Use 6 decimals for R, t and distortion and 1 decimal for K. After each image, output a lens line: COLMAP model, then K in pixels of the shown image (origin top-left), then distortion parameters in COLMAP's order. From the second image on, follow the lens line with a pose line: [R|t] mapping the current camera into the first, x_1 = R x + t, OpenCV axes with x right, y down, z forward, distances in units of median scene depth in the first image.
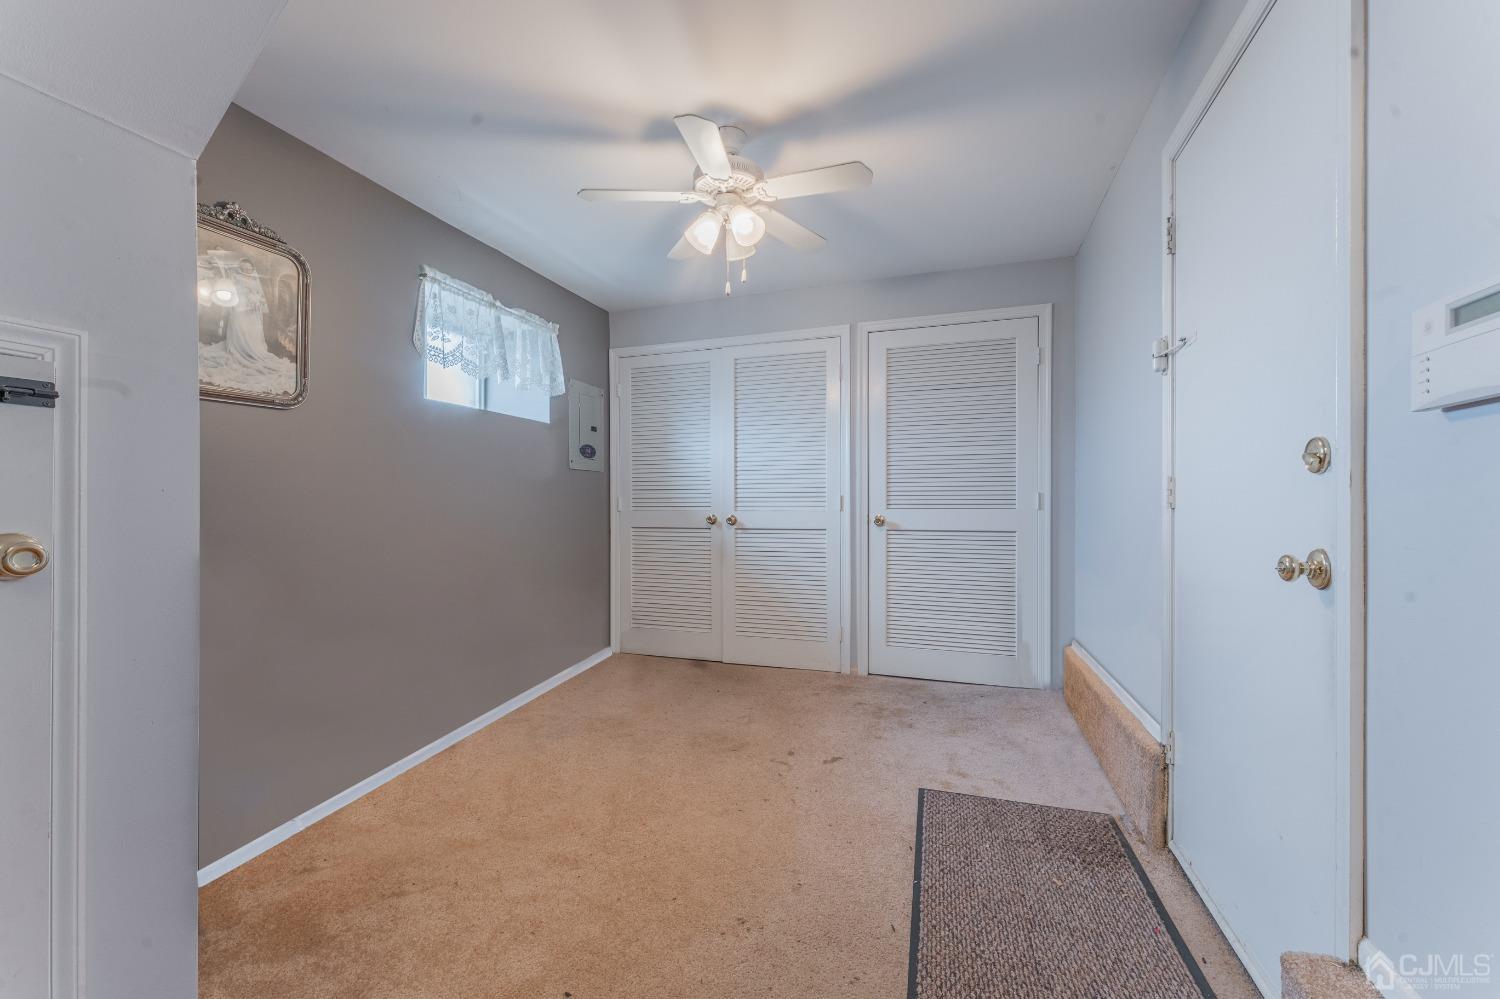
lens RADIAL K [[599.2, 0, 745.5], [0, 599.2, 509.3], [0, 0, 1]] dist [0.000417, 0.000360]
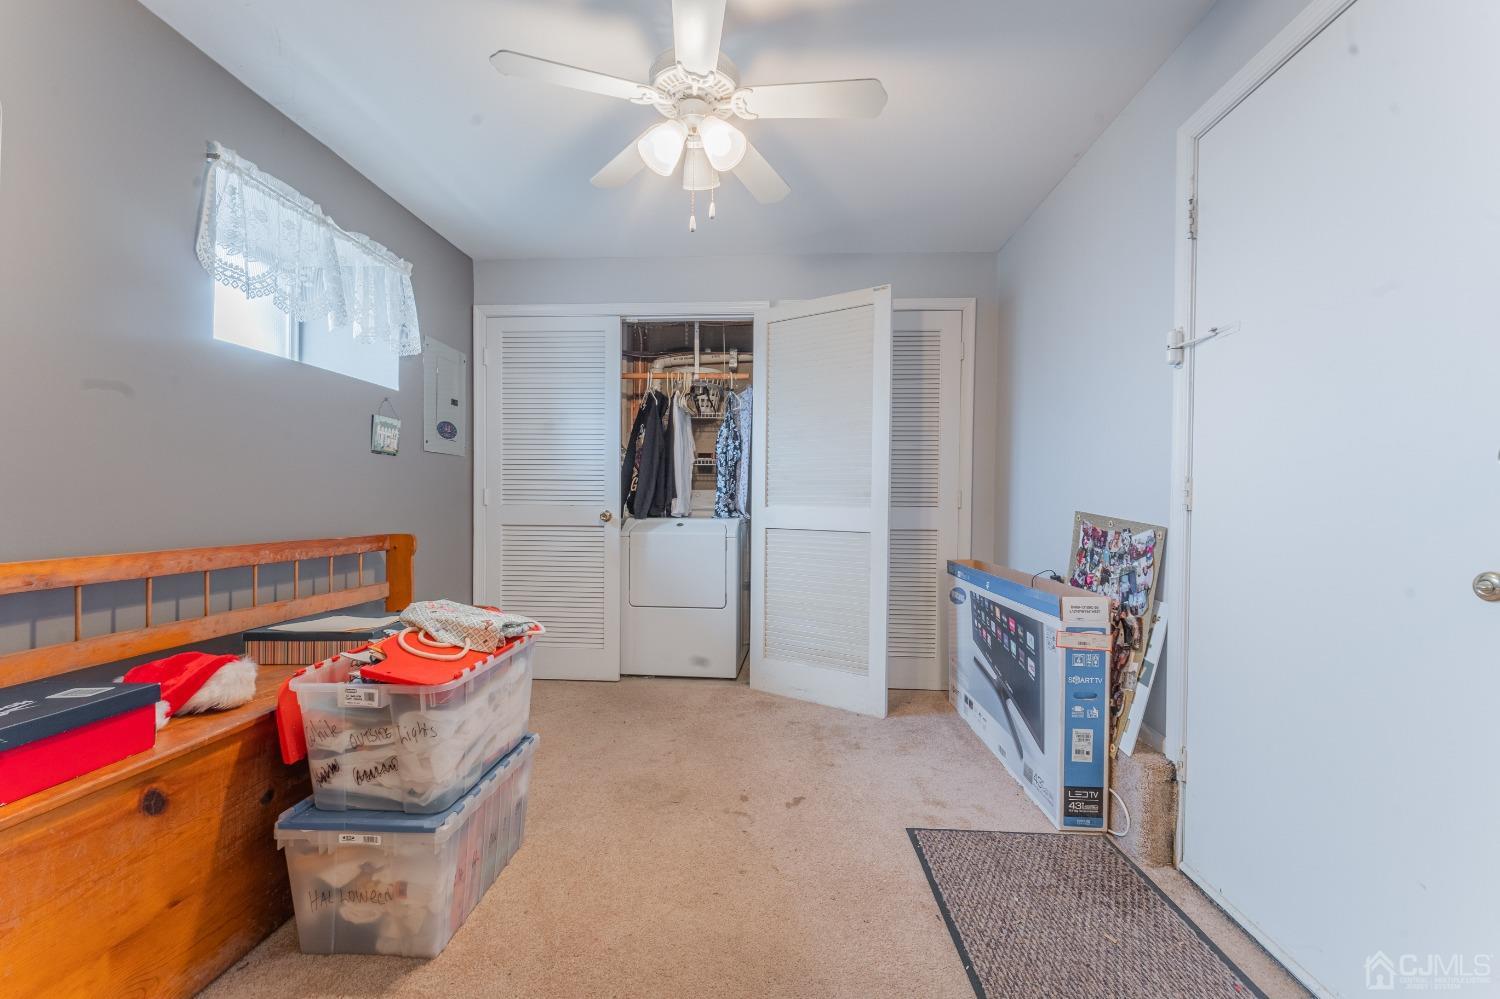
lens RADIAL K [[599.2, 0, 745.5], [0, 599.2, 509.3], [0, 0, 1]] dist [0.000417, 0.000360]
pose [[0.963839, 0.007401, 0.266381, -0.134905], [-0.010169, 0.999908, 0.009012, -0.003095], [-0.266289, -0.011395, 0.963826, 0.180606]]
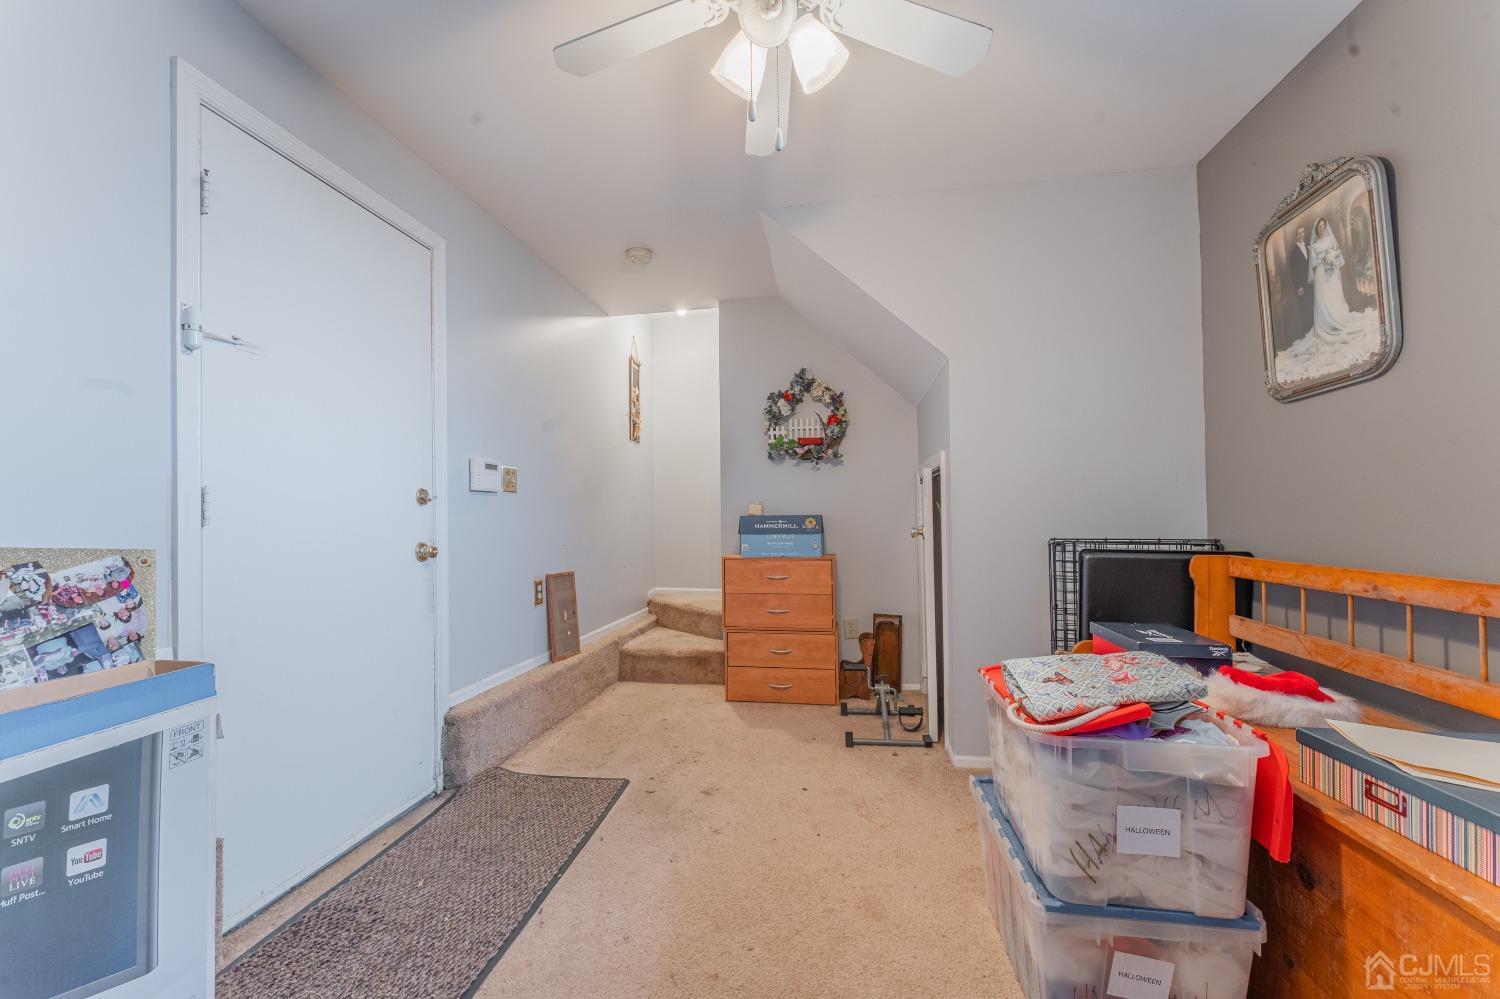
lens RADIAL K [[599.2, 0, 745.5], [0, 599.2, 509.3], [0, 0, 1]] dist [0.000417, 0.000360]
pose [[-0.984199, 0.007454, -0.176910, 0.085903], [0.009072, 0.999924, -0.008340, -0.006744], [0.176834, -0.009813, -0.984192, 1.251681]]
